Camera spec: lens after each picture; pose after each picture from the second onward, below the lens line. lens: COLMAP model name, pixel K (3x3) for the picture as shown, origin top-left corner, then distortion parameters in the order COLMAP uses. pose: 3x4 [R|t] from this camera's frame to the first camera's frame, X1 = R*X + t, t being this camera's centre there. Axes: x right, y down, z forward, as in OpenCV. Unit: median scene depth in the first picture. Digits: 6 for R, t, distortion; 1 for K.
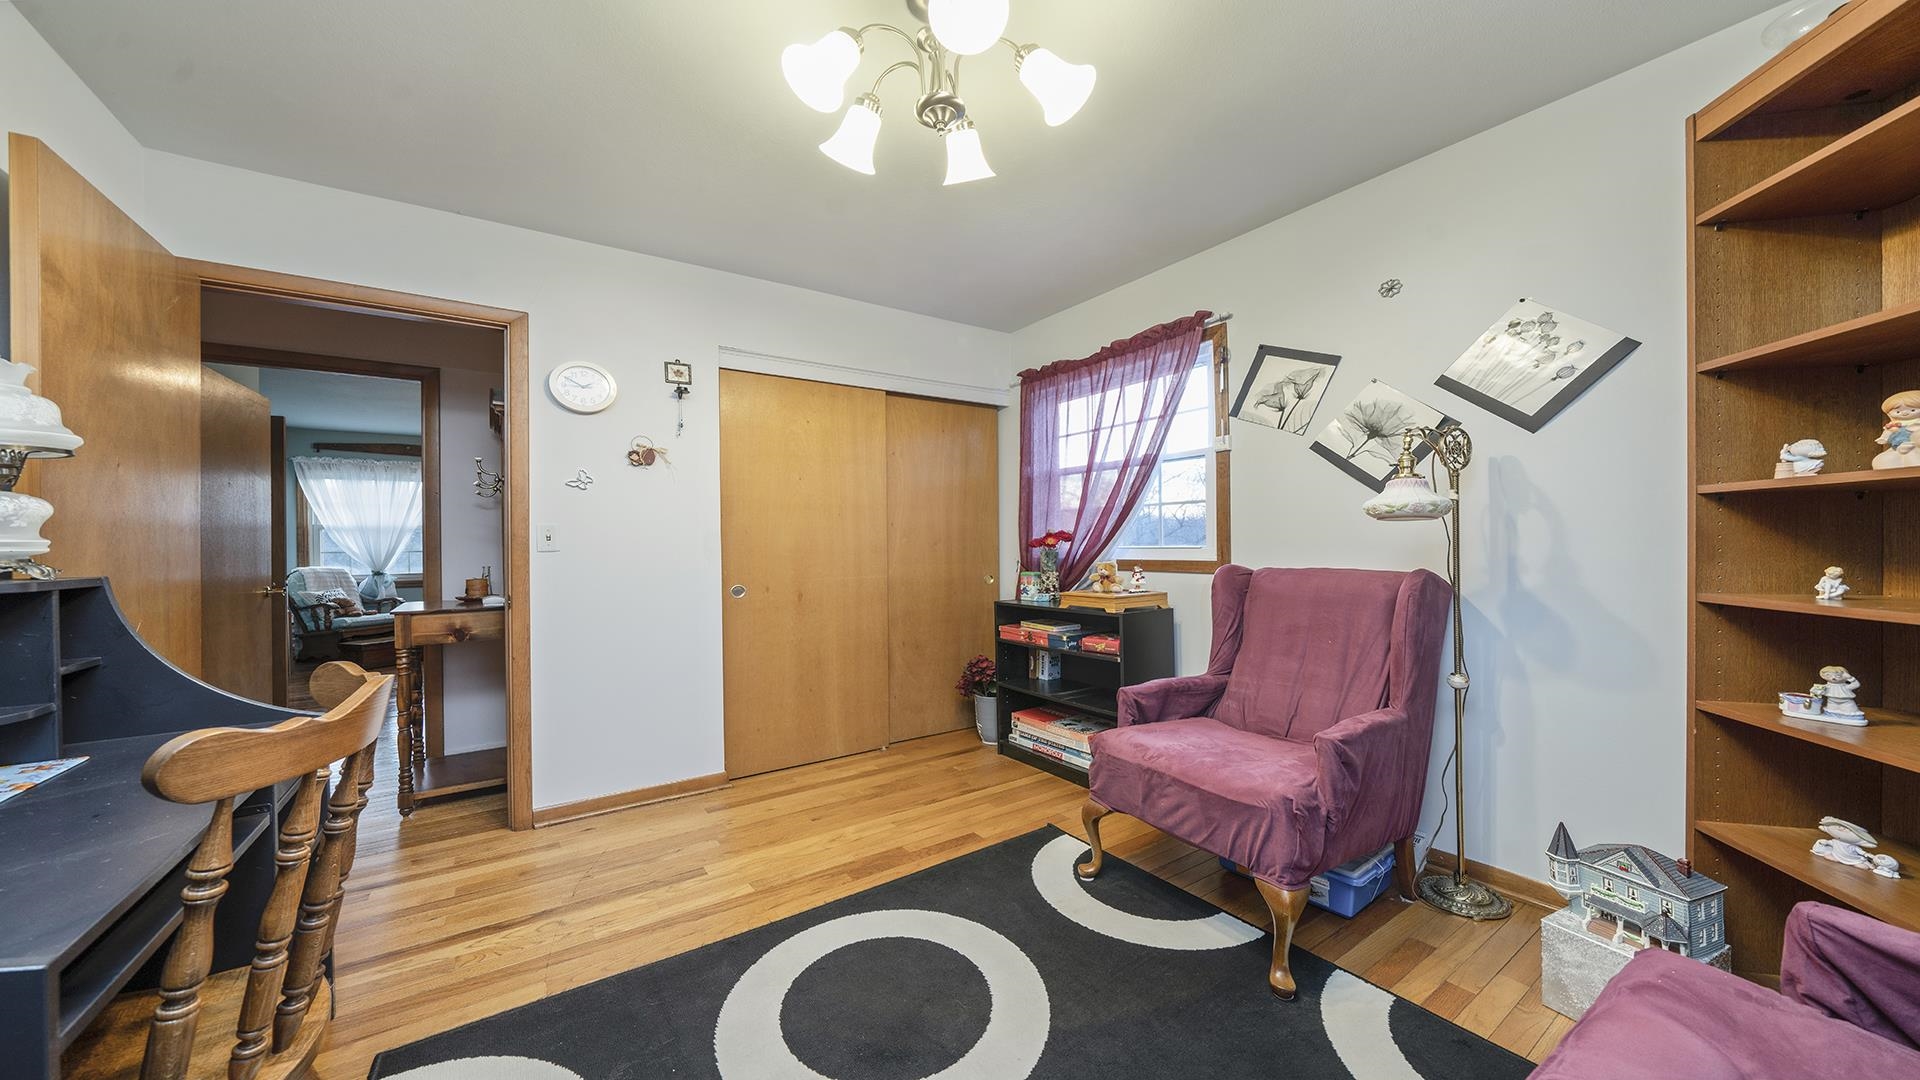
lens RADIAL K [[658.6, 0, 949.0], [0, 658.6, 541.6], [0, 0, 1]] dist [-0.001429, -0.000042]
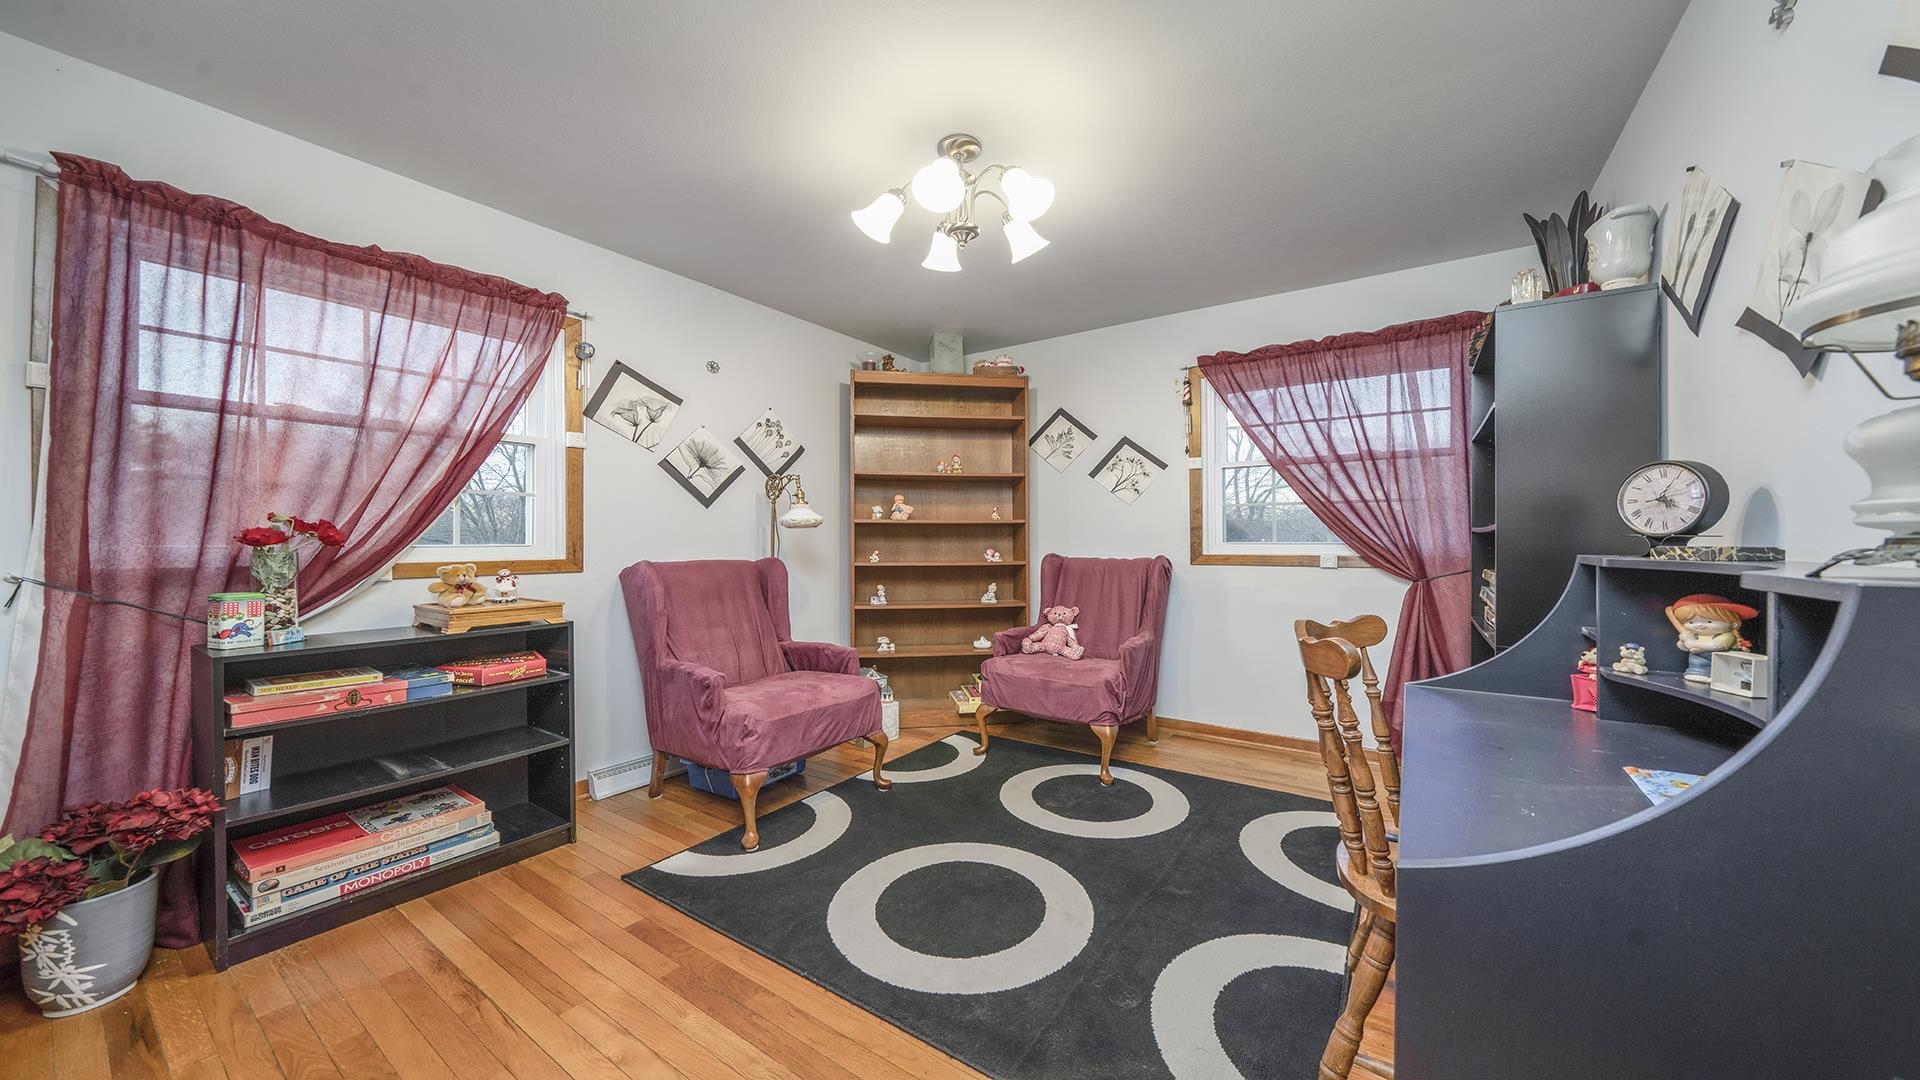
lens RADIAL K [[658.6, 0, 949.0], [0, 658.6, 541.6], [0, 0, 1]] dist [-0.001429, -0.000042]
pose [[-0.353648, 0.012434, 0.935296, -0.691991], [0.004649, 0.999923, -0.011535, 0.016816], [-0.935367, 0.000269, -0.353678, 0.810710]]
